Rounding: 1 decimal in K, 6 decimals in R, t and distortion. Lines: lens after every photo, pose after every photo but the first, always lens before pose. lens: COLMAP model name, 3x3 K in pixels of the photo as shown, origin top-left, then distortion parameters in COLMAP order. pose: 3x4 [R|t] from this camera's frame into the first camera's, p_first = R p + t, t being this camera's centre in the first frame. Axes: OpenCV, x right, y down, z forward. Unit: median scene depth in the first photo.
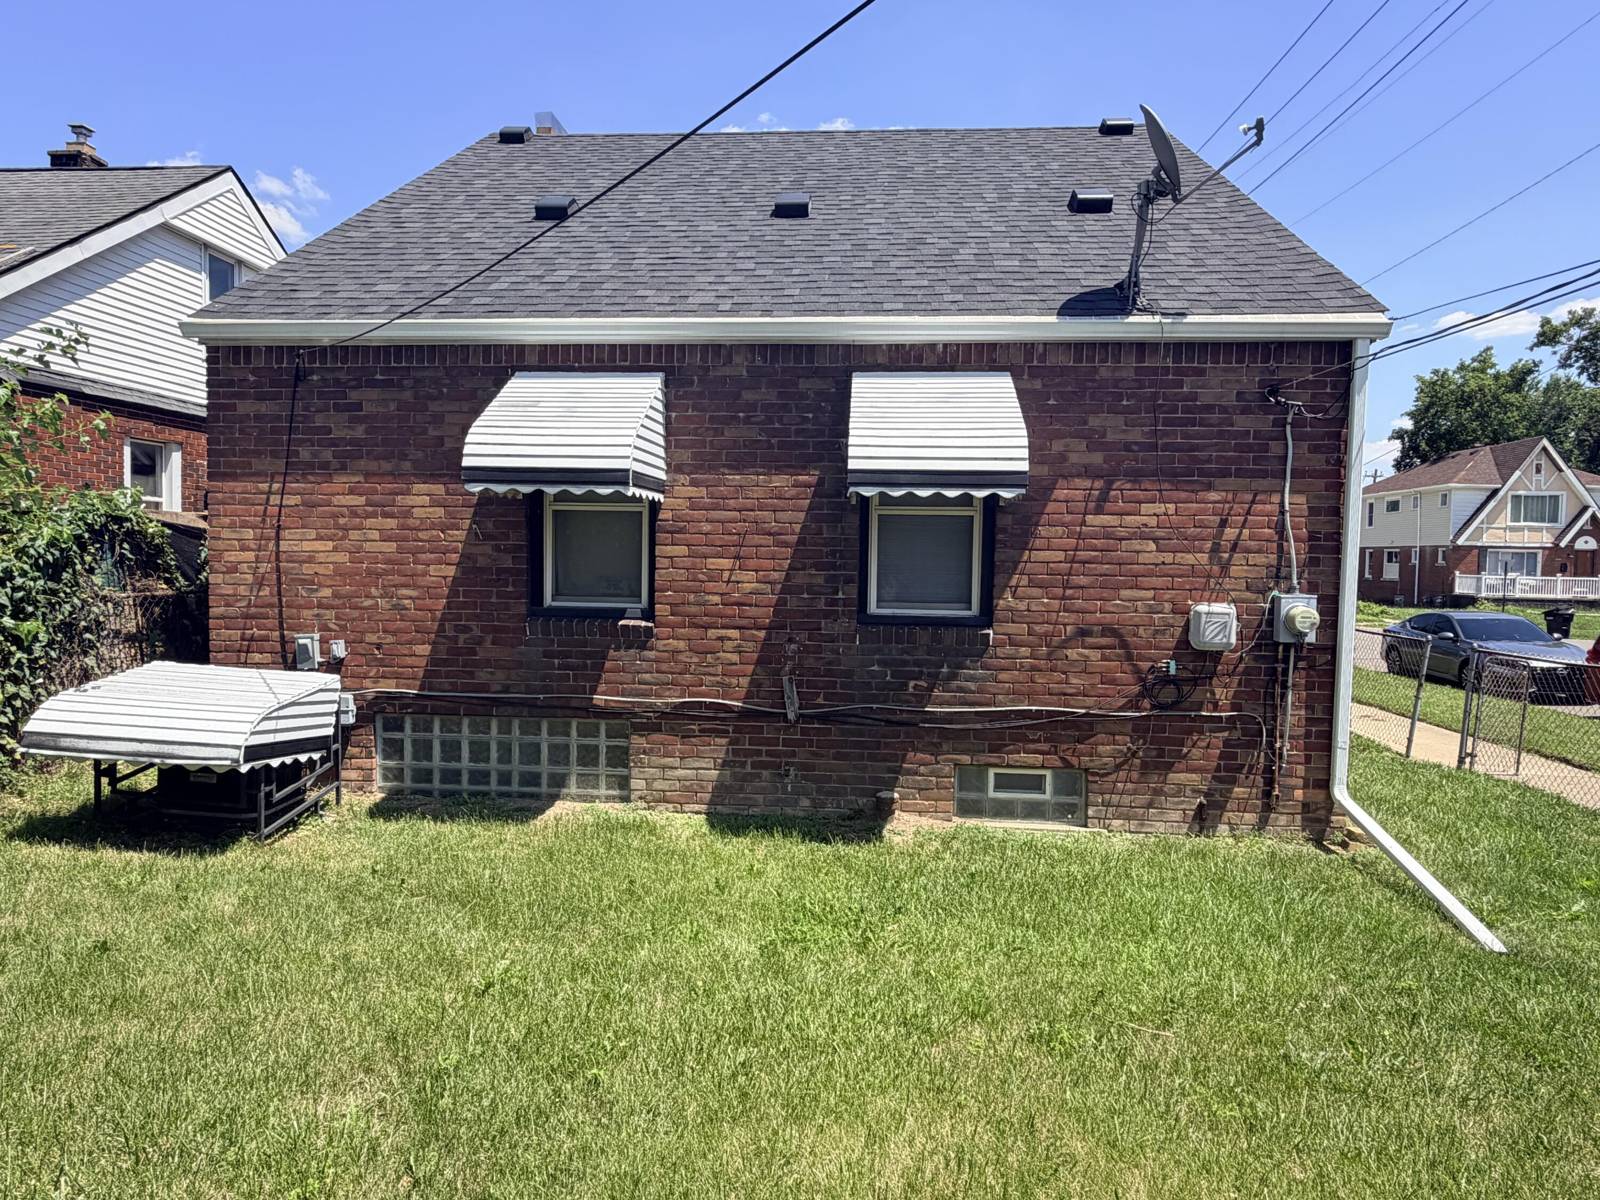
lens RADIAL K [[997.1, 0, 791.6], [0, 997.1, 597.8], [0, 0, 1]] dist [0.004132, -0.001411]
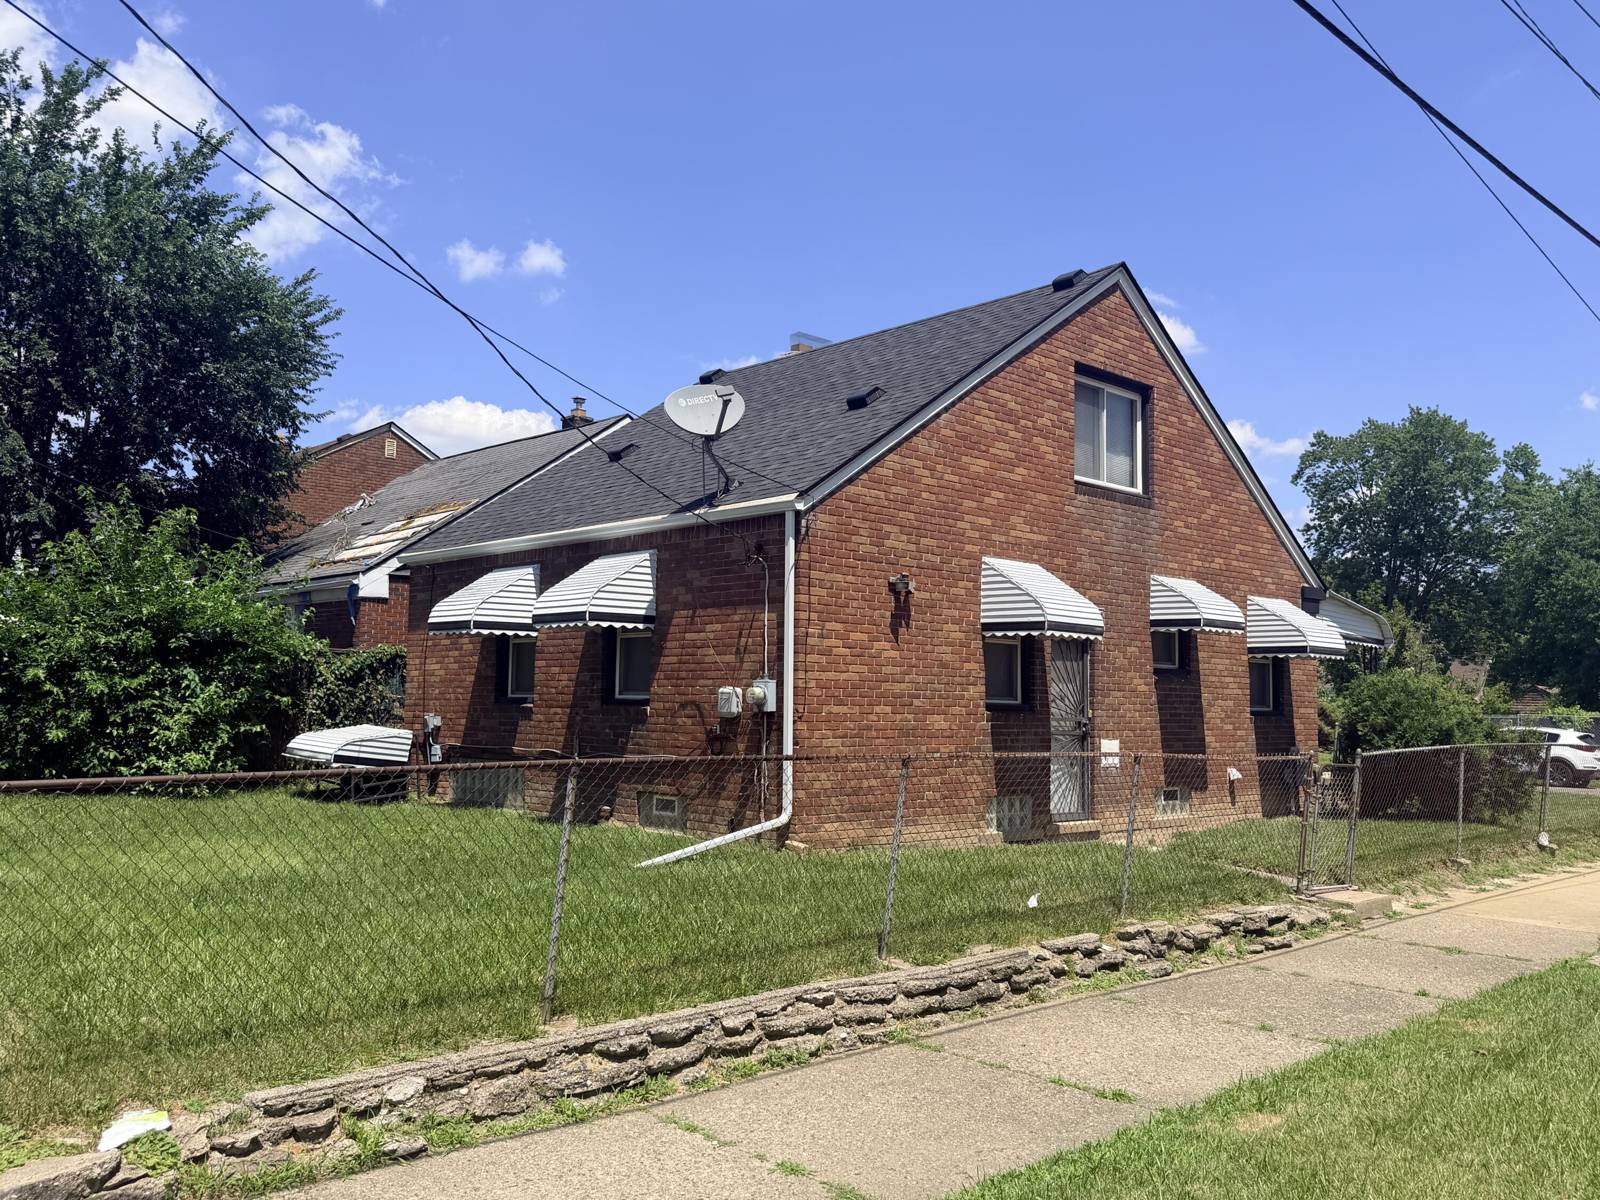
lens RADIAL K [[1321.8, 0, 802.3], [0, 1321.8, 604.9], [0, 0, 1]] dist [0.099551, -0.000671]
pose [[0.747775, -0.055961, -0.661590, 1.823630], [-0.029171, 0.992711, -0.116940, 0.113259], [0.663311, 0.106744, 0.740692, -0.446018]]
